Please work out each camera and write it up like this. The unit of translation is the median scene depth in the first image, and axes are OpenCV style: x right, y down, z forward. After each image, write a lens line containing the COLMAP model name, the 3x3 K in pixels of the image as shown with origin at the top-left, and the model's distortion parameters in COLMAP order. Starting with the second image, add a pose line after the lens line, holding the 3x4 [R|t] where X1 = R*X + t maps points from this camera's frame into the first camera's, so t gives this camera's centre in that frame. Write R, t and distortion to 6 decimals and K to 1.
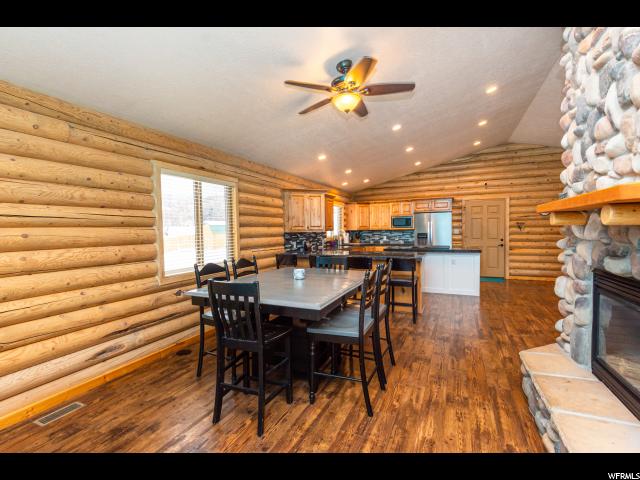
lens RADIAL K [[305.6, 0, 317.2], [0, 305.6, 240.1], [0, 0, 1]] dist [0.014308, -0.000469]
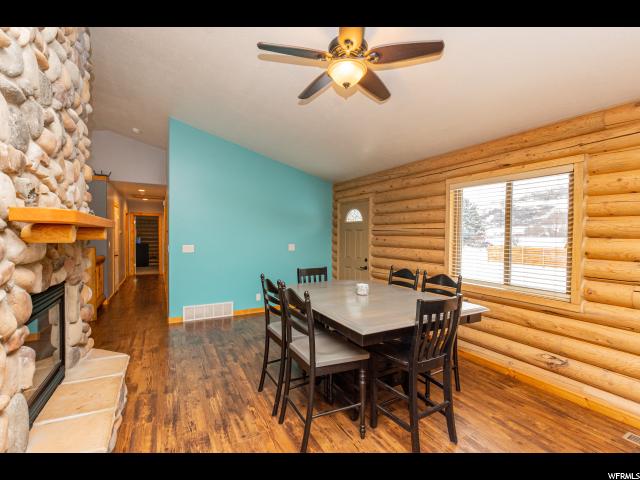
lens RADIAL K [[283.1, 0, 318.9], [0, 283.1, 241.9], [0, 0, 1]] dist [0.001216, 0.000064]
pose [[-0.599094, 0.032755, -0.800008, 0.268622], [-0.026309, 0.997818, 0.060556, -0.031817], [0.800246, 0.057326, -0.596925, 0.530684]]
